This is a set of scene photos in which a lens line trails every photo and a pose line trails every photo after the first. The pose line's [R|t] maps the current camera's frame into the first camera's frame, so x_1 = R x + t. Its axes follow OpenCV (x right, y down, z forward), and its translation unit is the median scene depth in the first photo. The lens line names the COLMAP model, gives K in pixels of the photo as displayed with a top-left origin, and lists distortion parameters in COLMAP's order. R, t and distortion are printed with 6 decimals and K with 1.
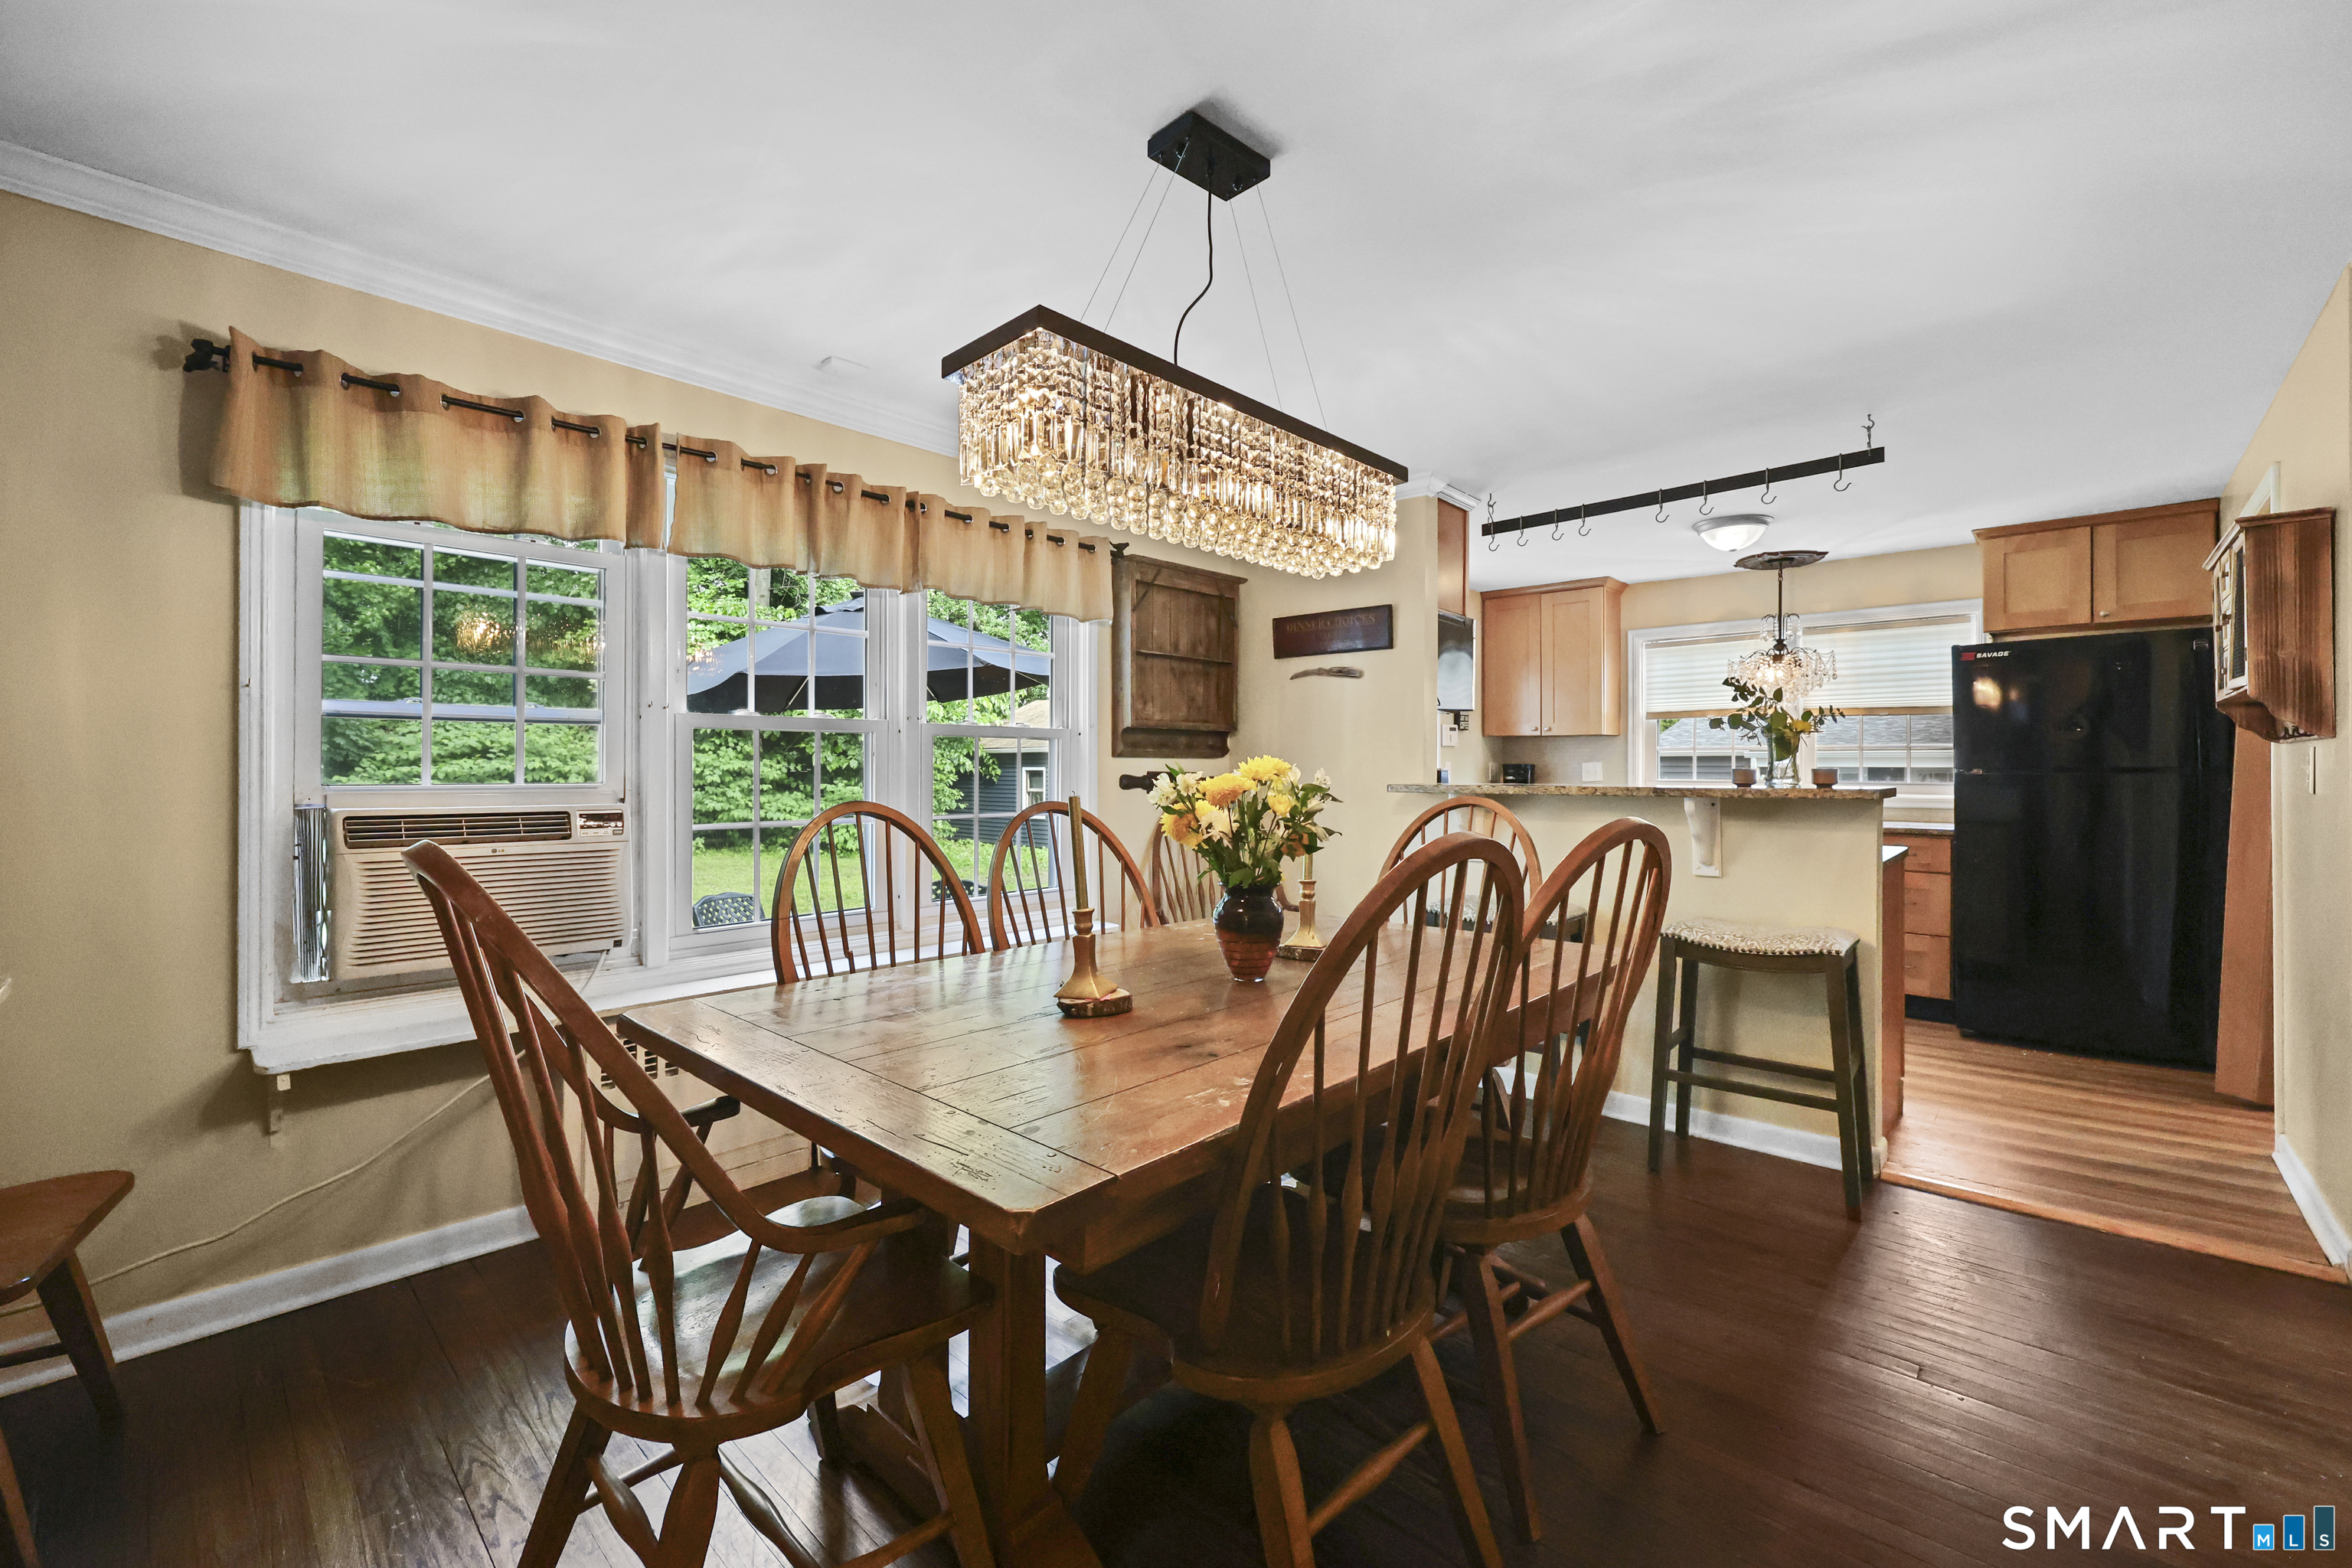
lens RADIAL K [[961.5, 0, 1172.9], [0, 961.5, 775.8], [0, 0, 1]] dist [-0.002133, -0.000273]
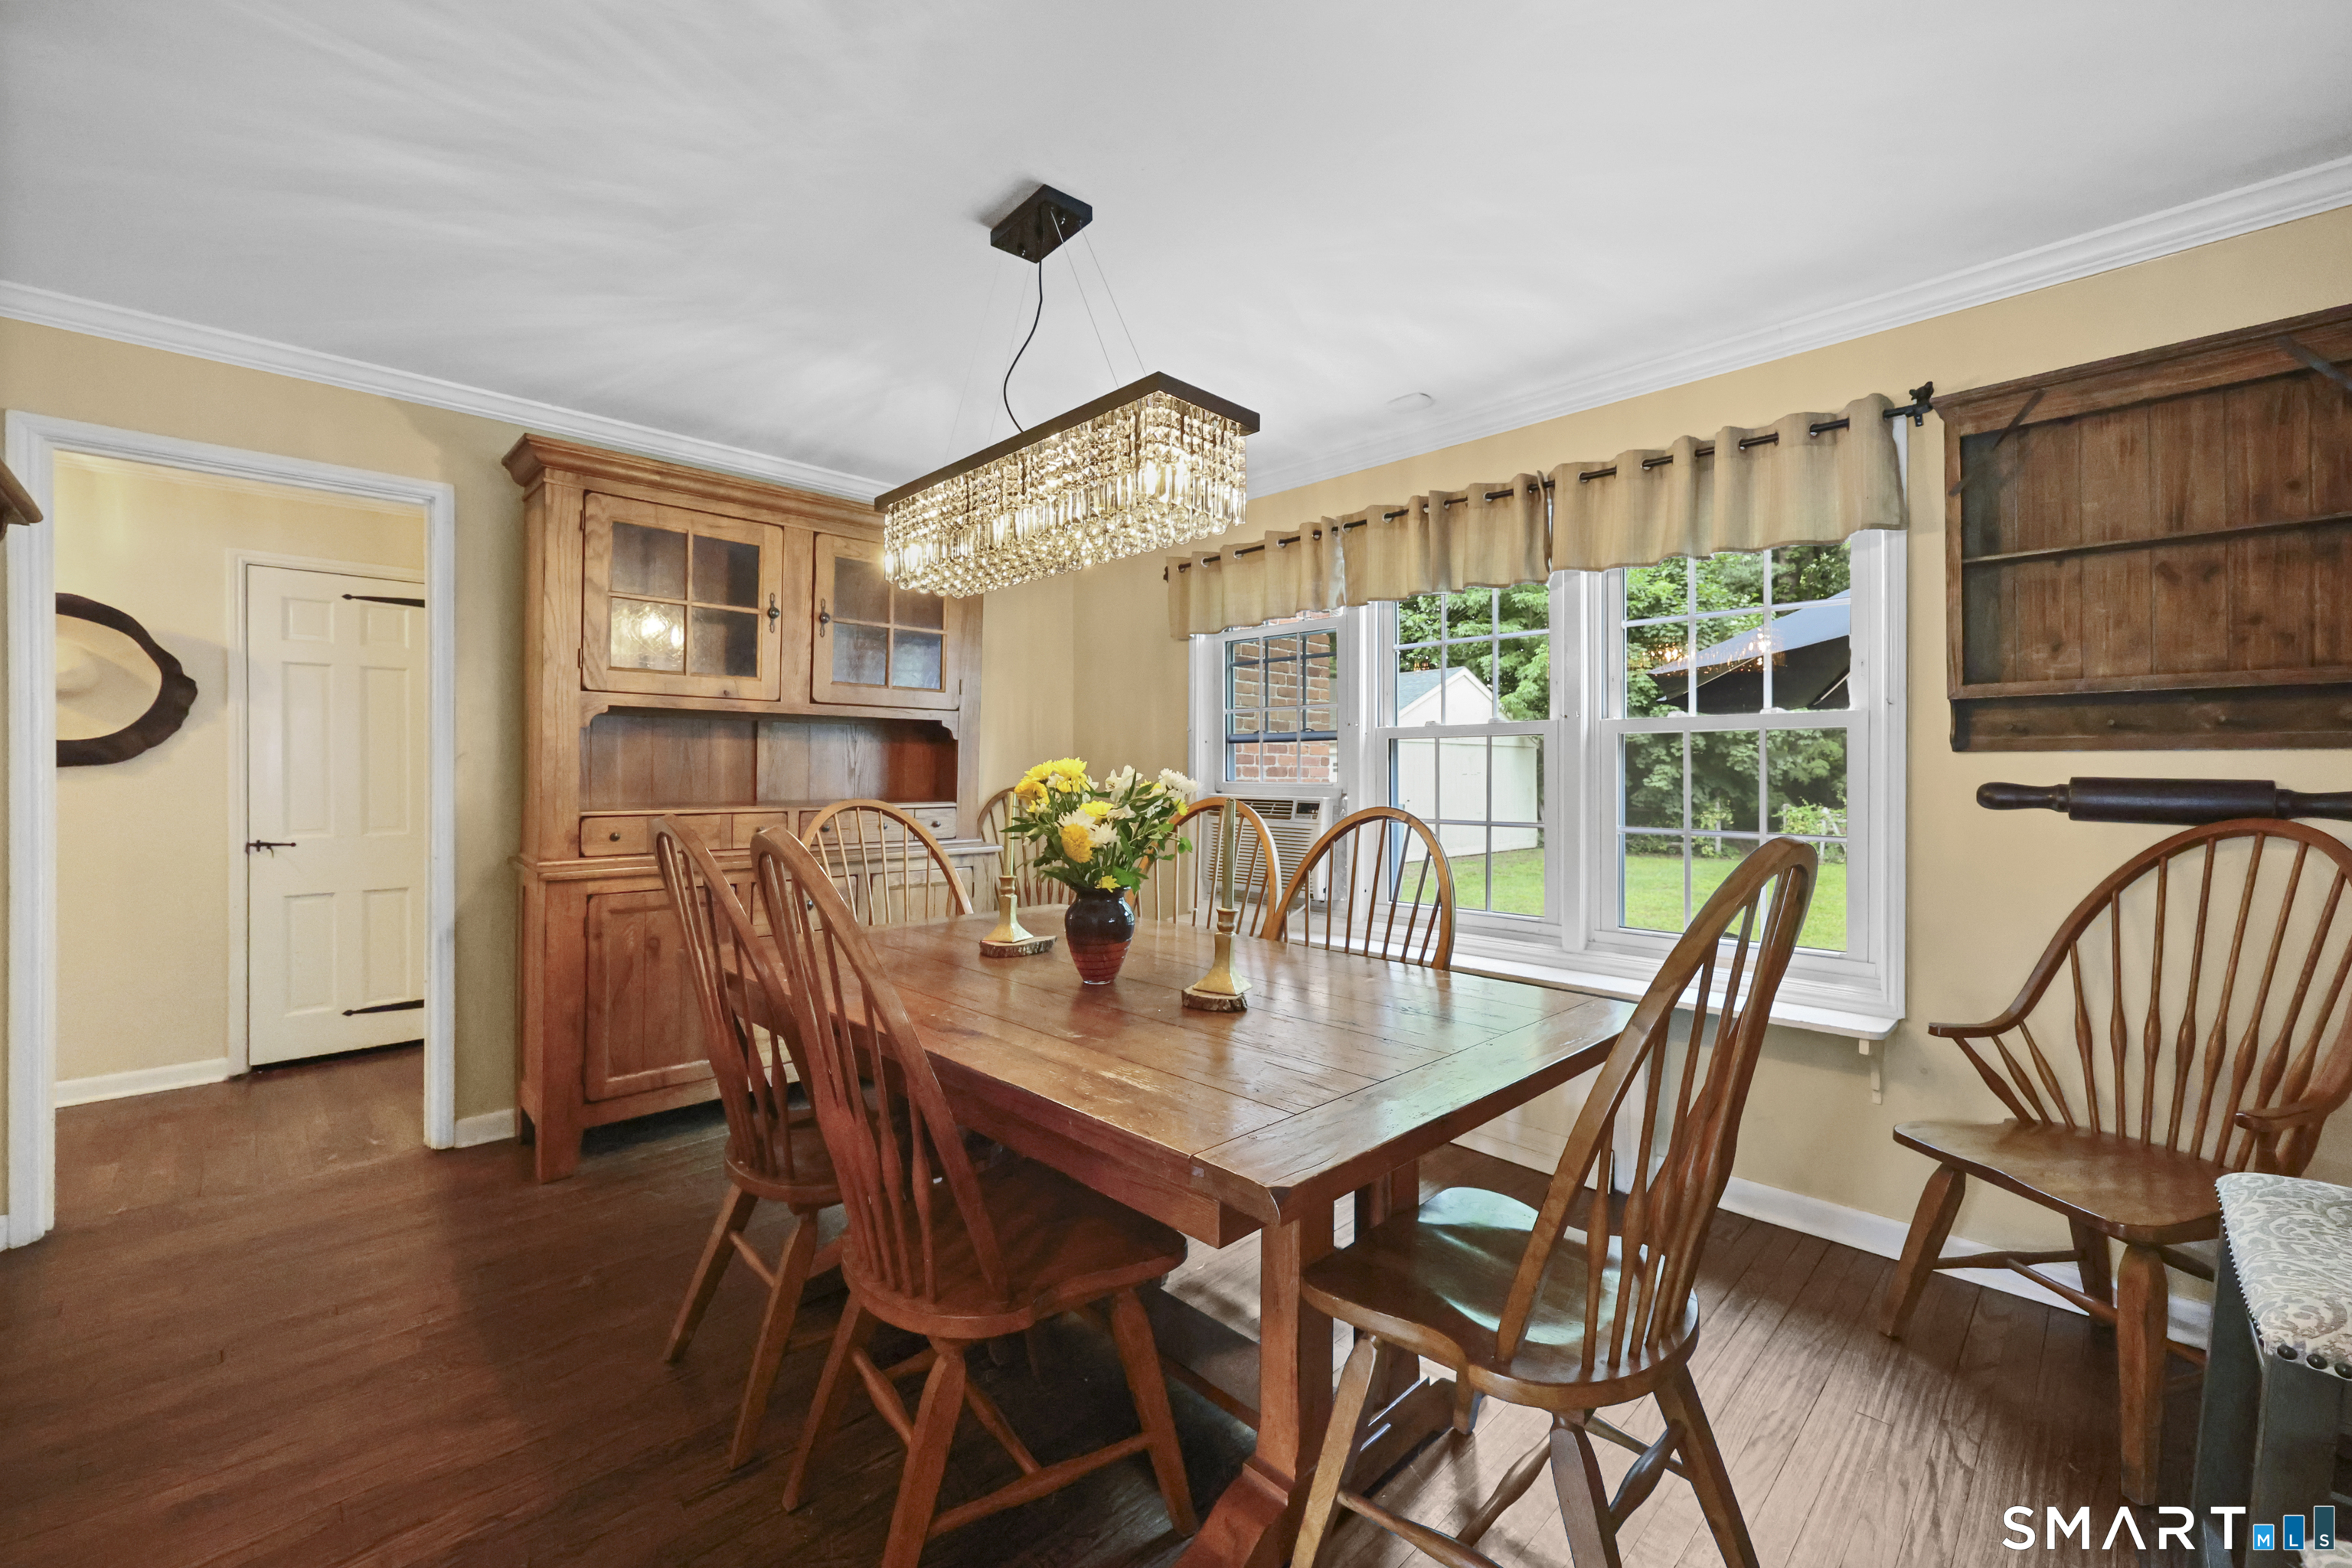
lens RADIAL K [[957.8, 0, 1204.5], [0, 957.8, 773.5], [0, 0, 1]] dist [0.000079, 0.000206]
pose [[-0.010993, 0.002100, -0.999937, 0.464764], [-0.005467, 0.999983, 0.002160, -0.004330], [0.999925, 0.005491, -0.010982, 0.489191]]
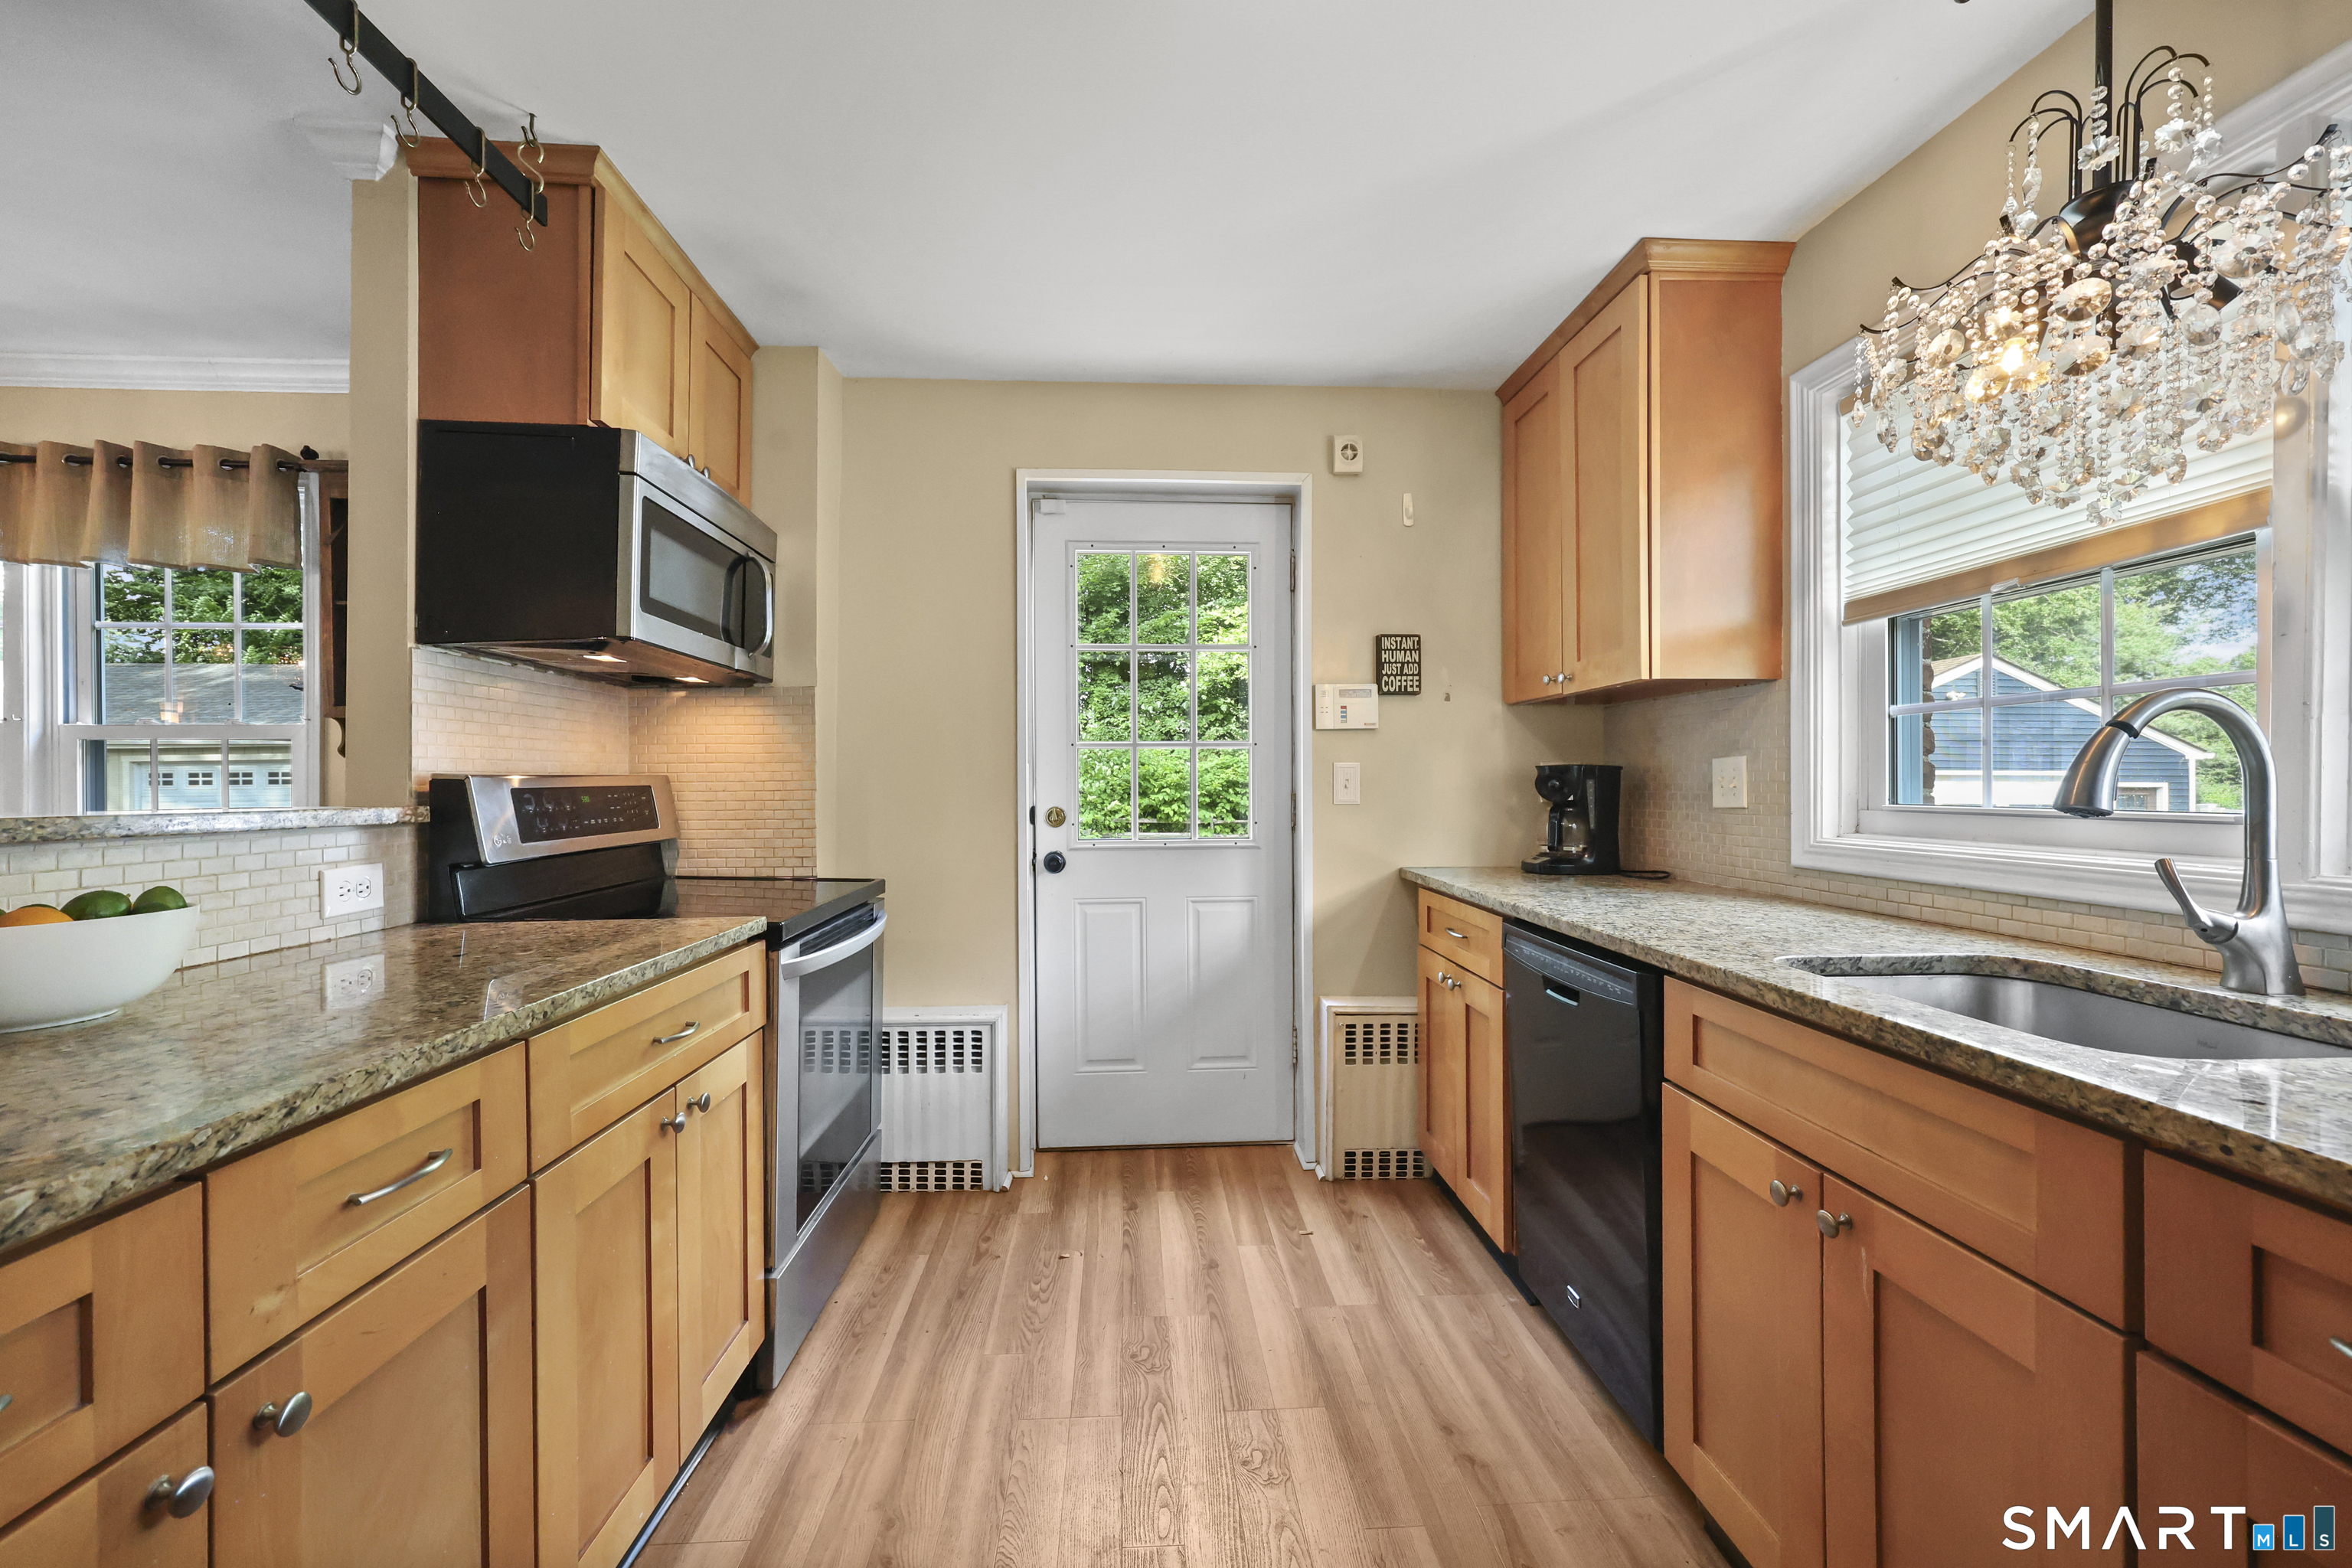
lens RADIAL K [[941.4, 0, 1179.5], [0, 941.4, 785.0], [0, 0, 1]] dist [-0.001960, -0.000078]
pose [[0.731860, -0.001577, -0.681453, 0.756961], [-0.000300, 0.999996, -0.002636, -0.001533], [0.681455, 0.002134, 0.731857, 0.829555]]
